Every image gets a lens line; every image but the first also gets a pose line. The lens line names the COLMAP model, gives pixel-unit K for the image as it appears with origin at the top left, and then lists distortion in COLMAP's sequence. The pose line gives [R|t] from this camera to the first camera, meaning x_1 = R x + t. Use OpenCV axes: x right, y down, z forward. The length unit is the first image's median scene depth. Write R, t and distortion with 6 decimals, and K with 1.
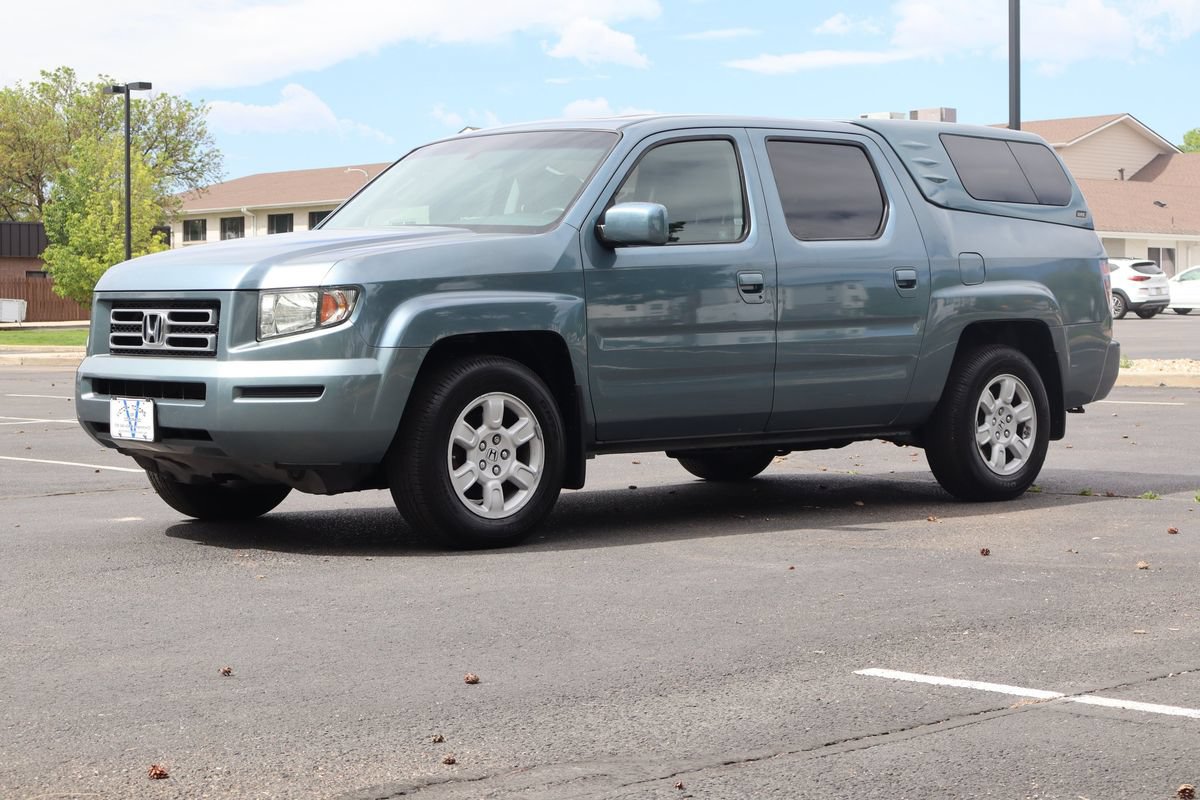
lens RADIAL K [[2309.1, 0, 600.0], [0, 2309.1, 400.0], [0, 0, 1]] dist [0.028096, -0.081307]
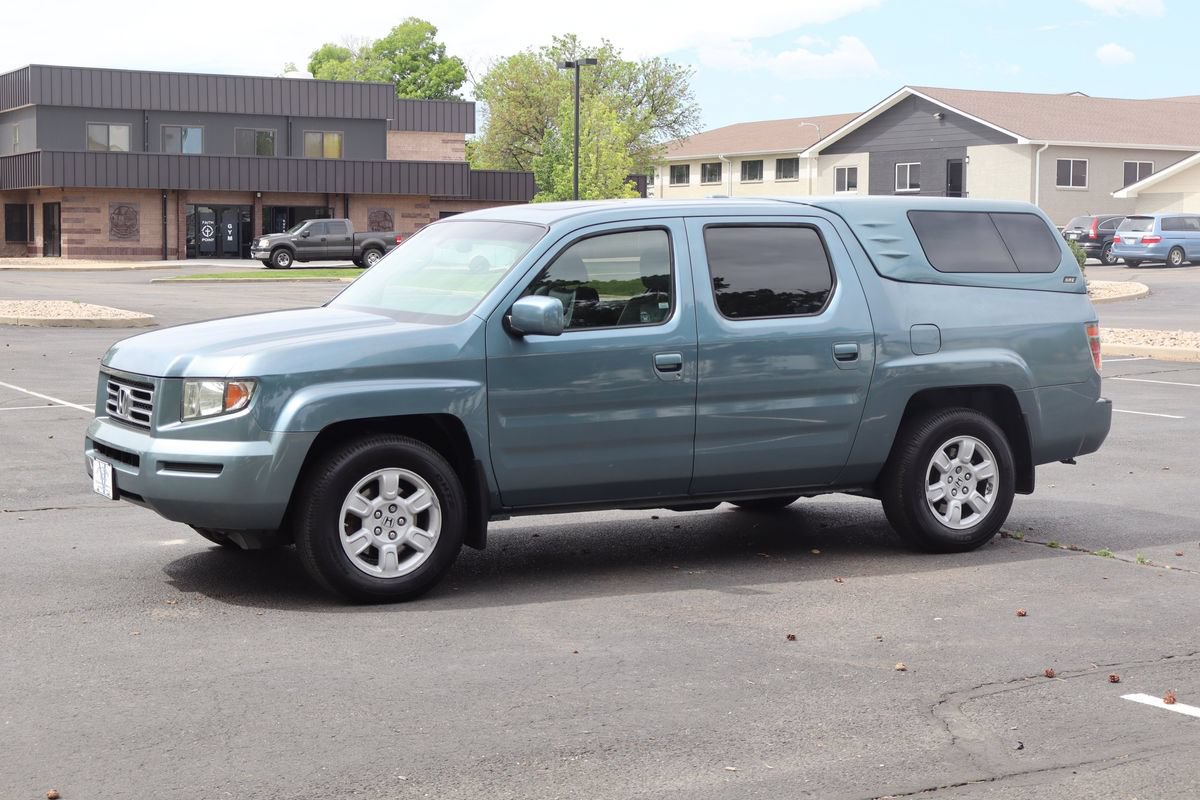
lens RADIAL K [[2039.5, 0, 573.1], [0, 2039.5, 400.1], [0, 0, 1]] dist [0.003900, 0.065099]
pose [[0.969289, 0.028547, -0.244262, 0.242267], [-0.017894, 0.998794, 0.045720, -0.071220], [0.245273, -0.039945, 0.968631, 0.039094]]
